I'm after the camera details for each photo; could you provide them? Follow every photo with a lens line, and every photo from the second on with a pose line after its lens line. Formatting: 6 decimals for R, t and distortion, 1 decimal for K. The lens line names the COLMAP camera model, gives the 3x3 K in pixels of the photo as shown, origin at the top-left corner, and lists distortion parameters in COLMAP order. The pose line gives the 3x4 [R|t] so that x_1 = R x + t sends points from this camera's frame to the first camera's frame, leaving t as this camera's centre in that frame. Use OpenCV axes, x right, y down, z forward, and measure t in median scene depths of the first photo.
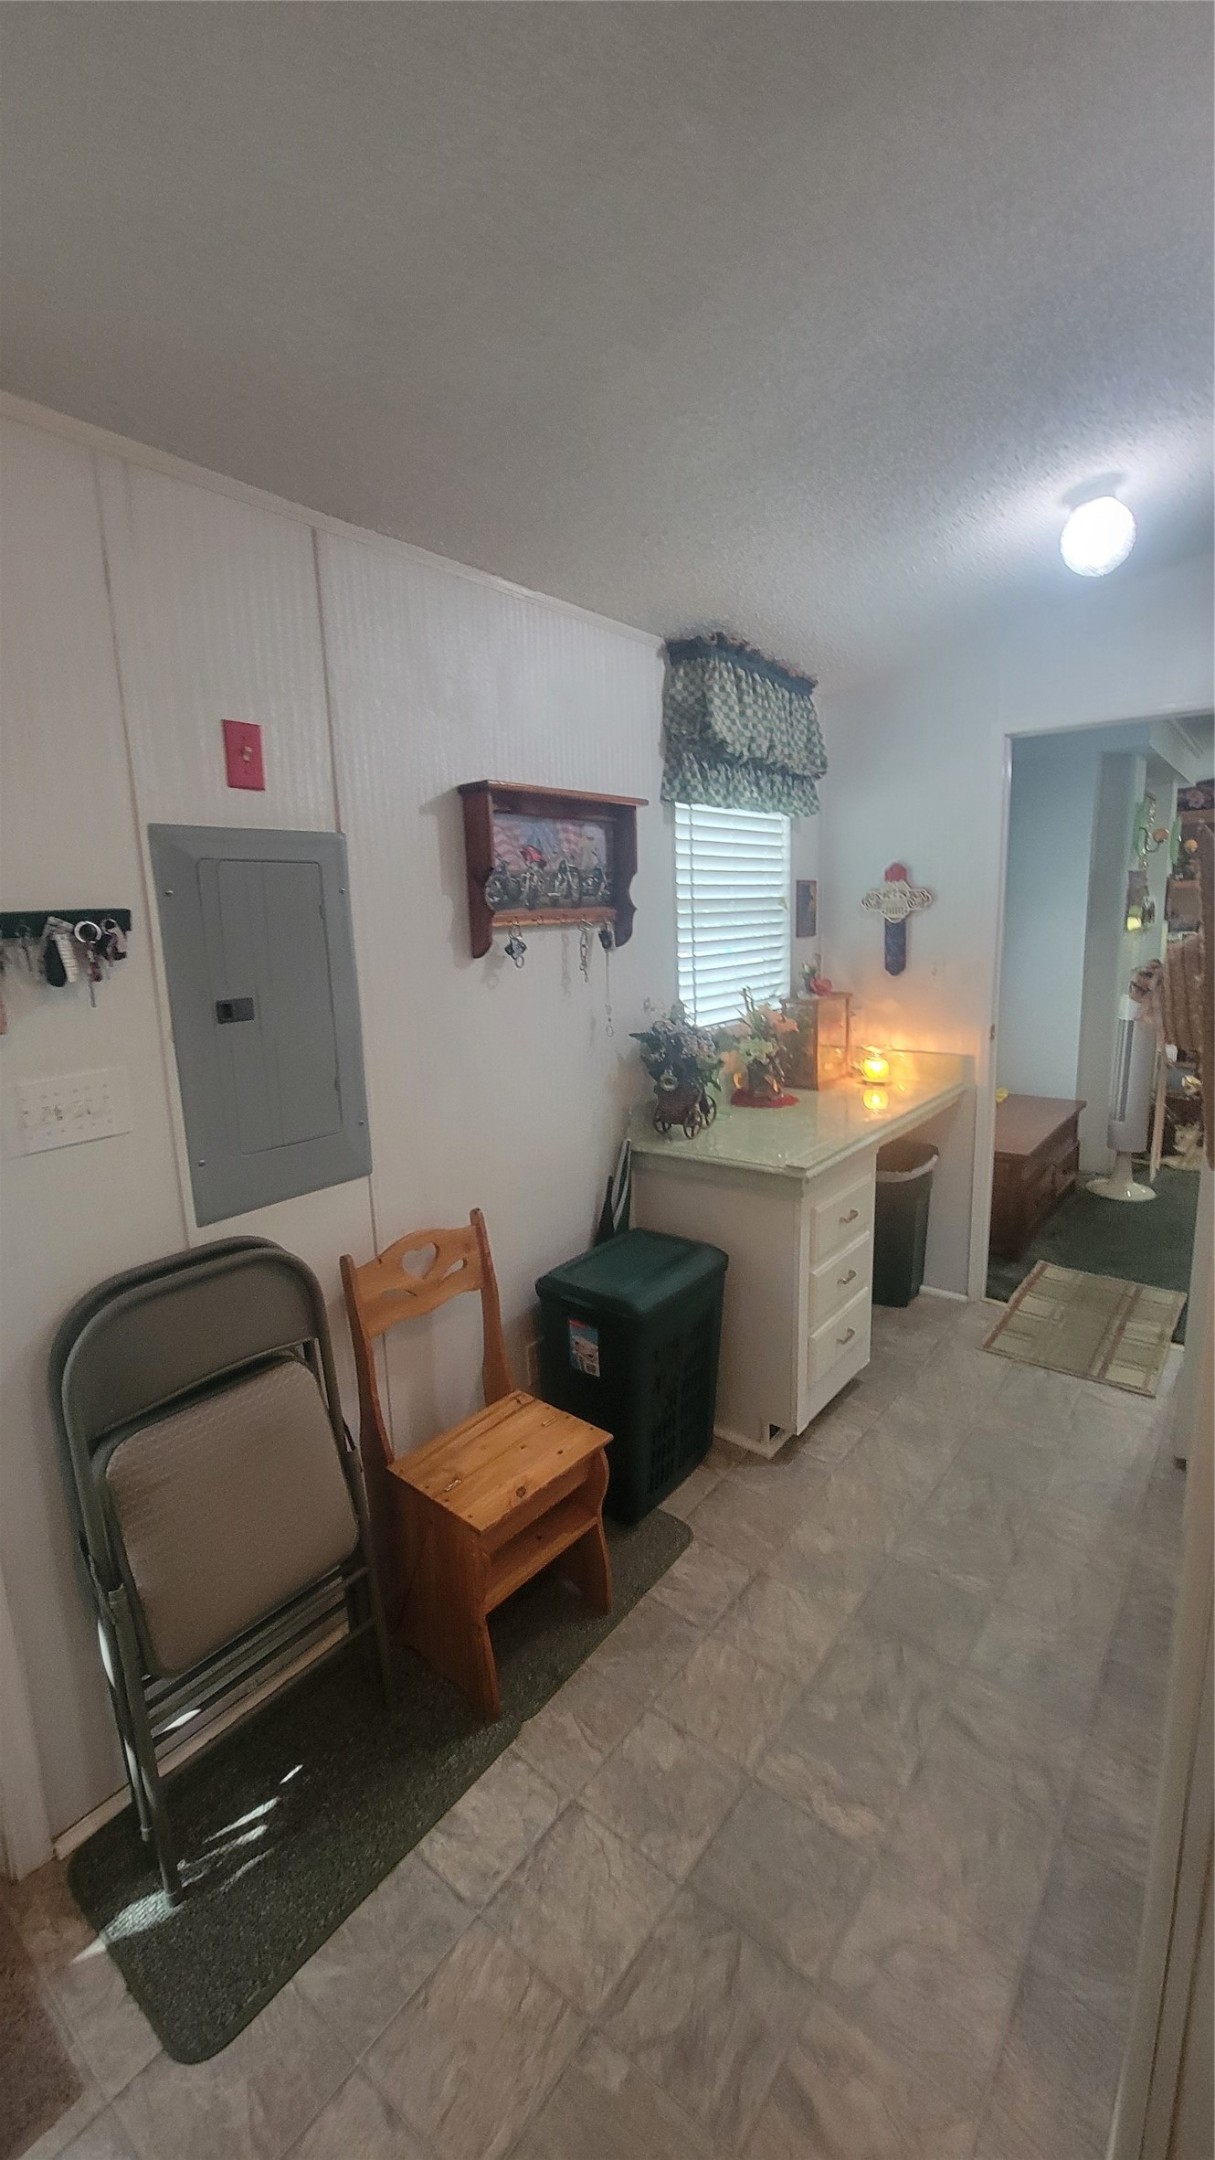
lens RADIAL K [[879.2, 0, 598.3], [0, 879.2, 1069.8], [0, 0, 1]] dist [0.001615, 0.000986]
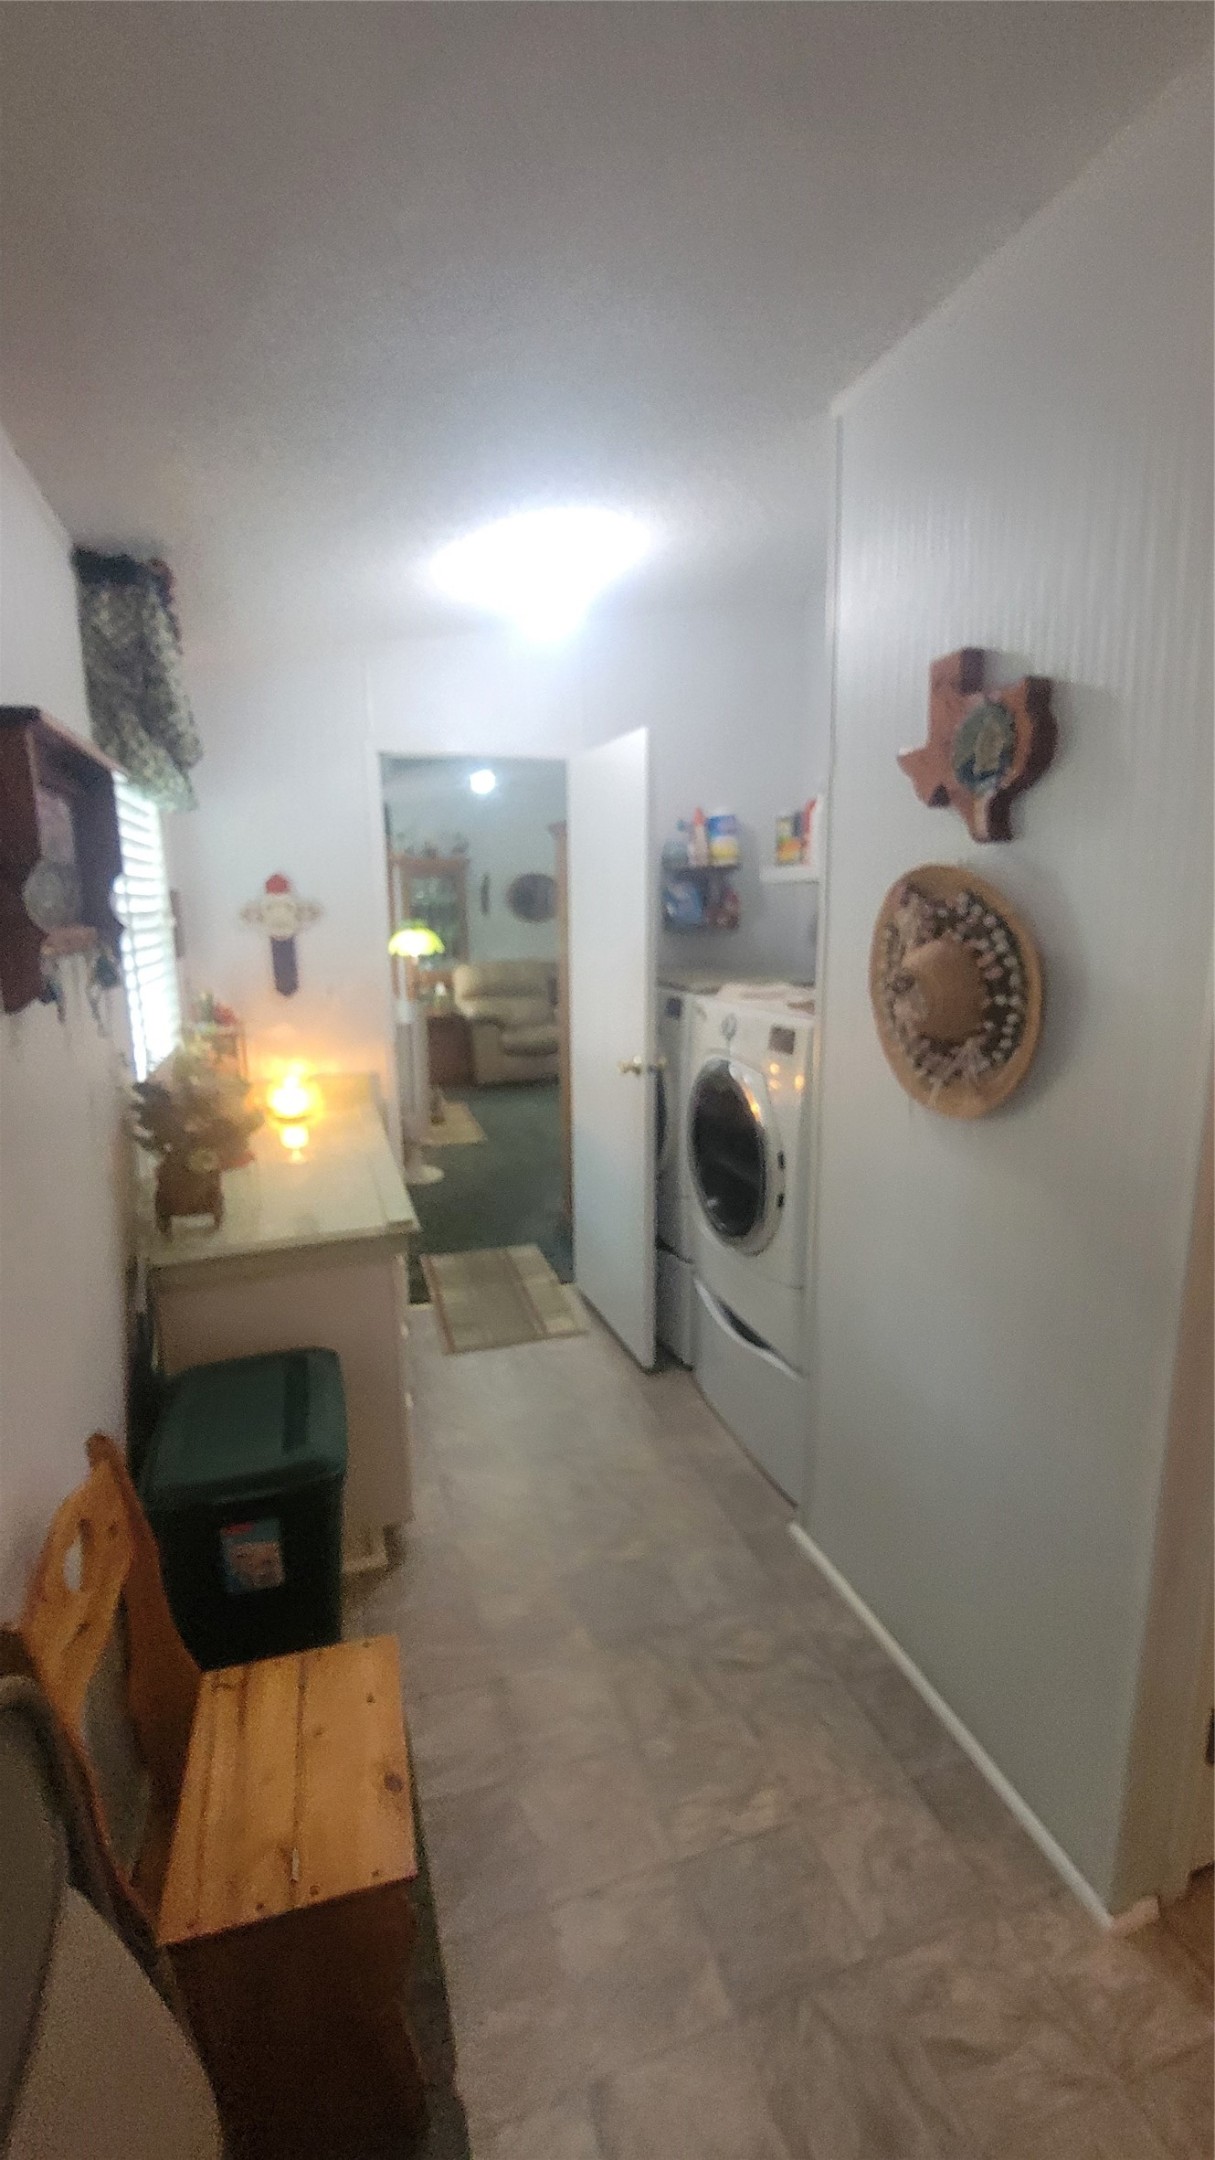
lens RADIAL K [[893.2, 0, 596.0], [0, 893.2, 1070.1], [0, 0, 1]] dist [0.000407, -0.000567]
pose [[0.555476, -0.133075, 0.820815, -0.283591], [0.144035, 0.987588, 0.062640, -0.049970], [-0.818963, 0.083431, 0.567748, 0.246923]]
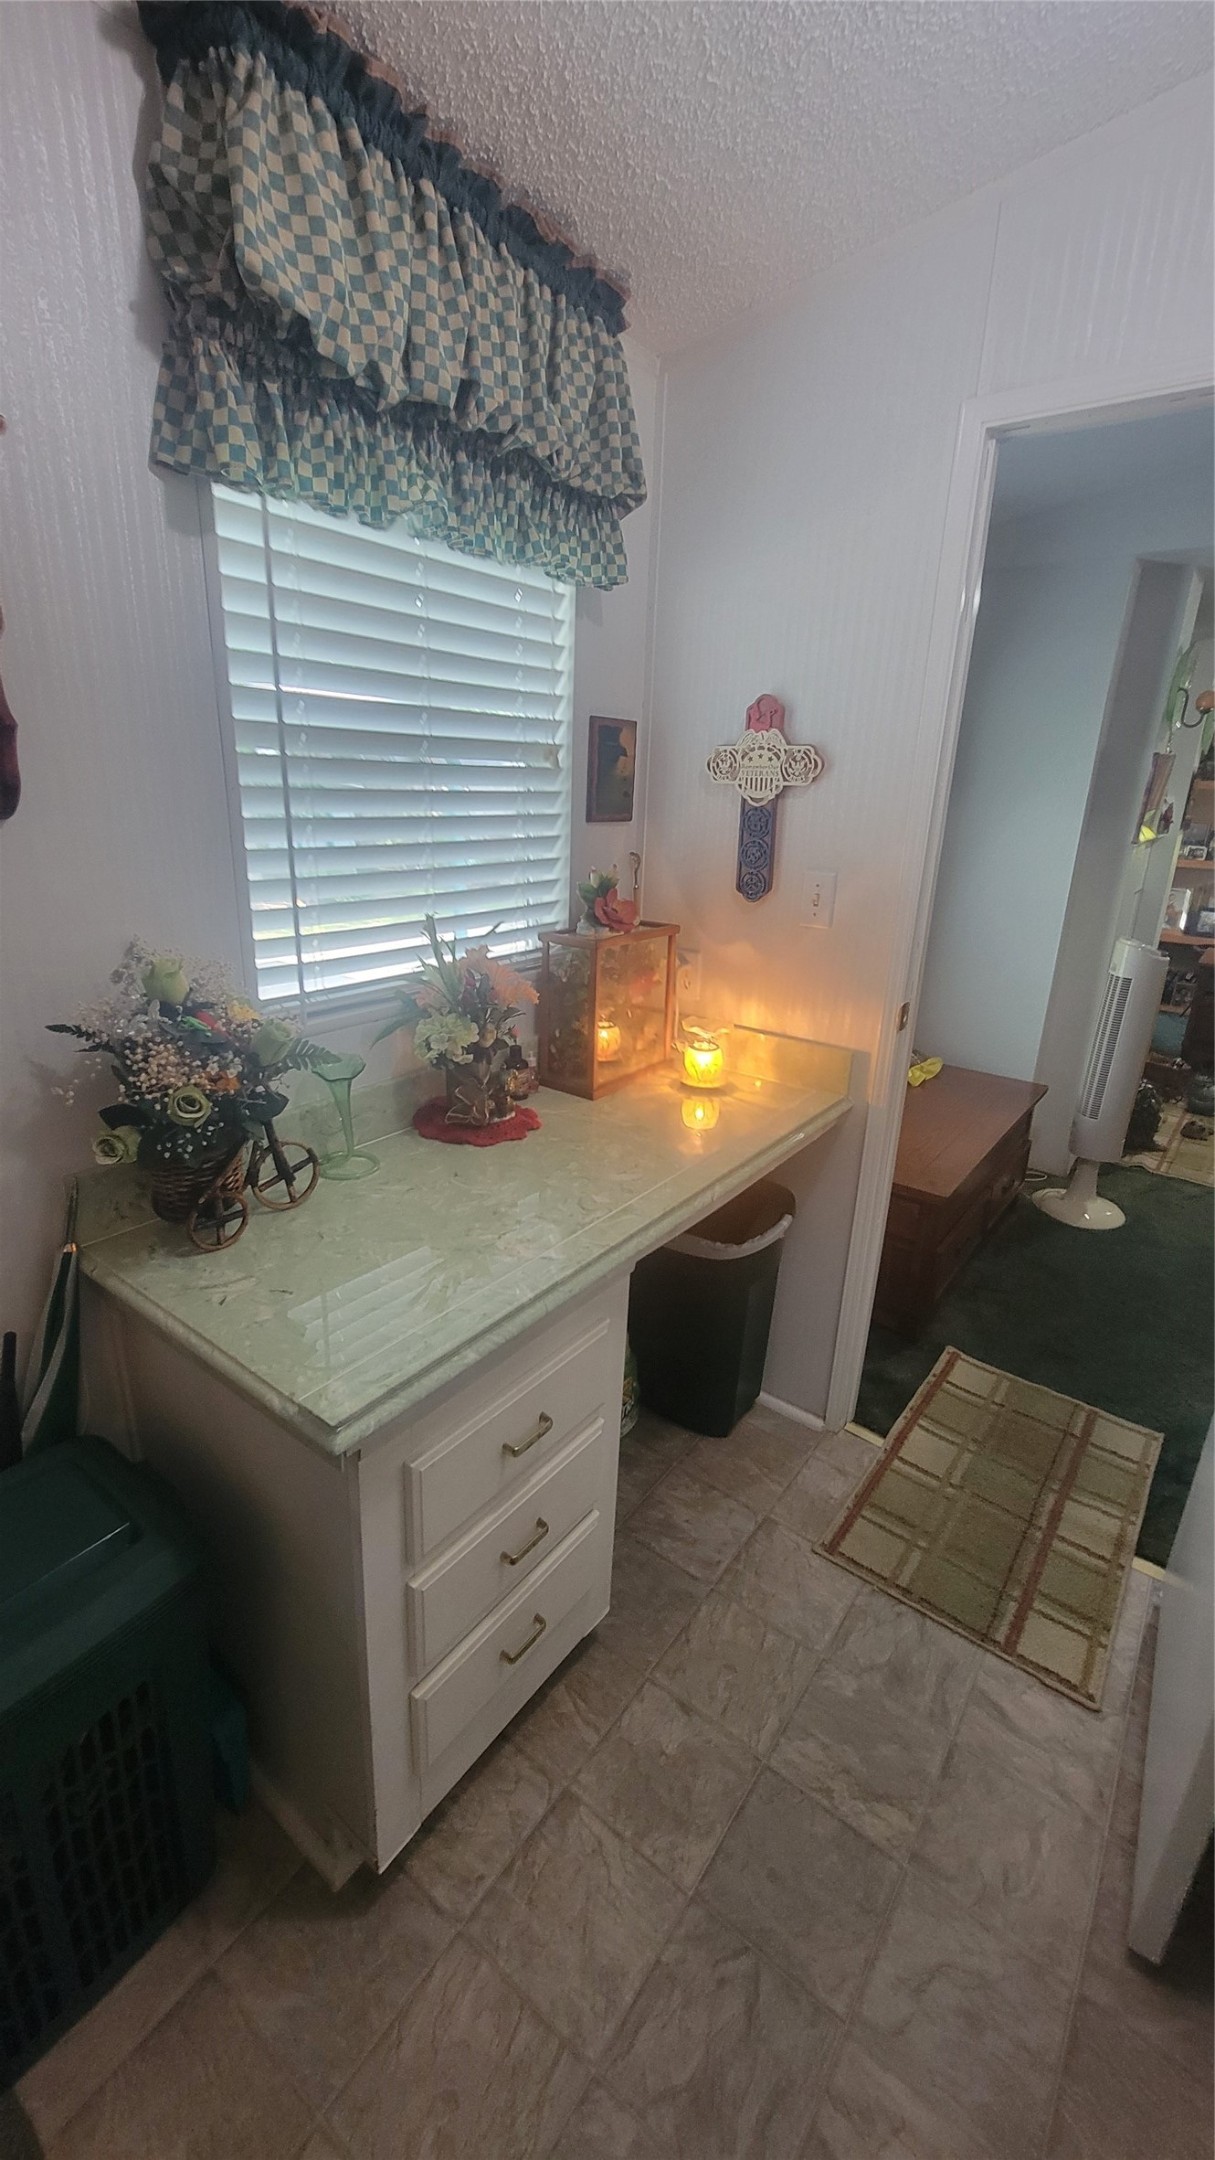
lens RADIAL K [[878.8, 0, 594.8], [0, 878.8, 1071.5], [0, 0, 1]] dist [0.000143, 0.000974]
pose [[0.997734, 0.055823, 0.037572, 0.245408], [-0.060588, 0.988197, 0.140695, -0.080643], [-0.029274, -0.142653, 0.989340, 0.469221]]
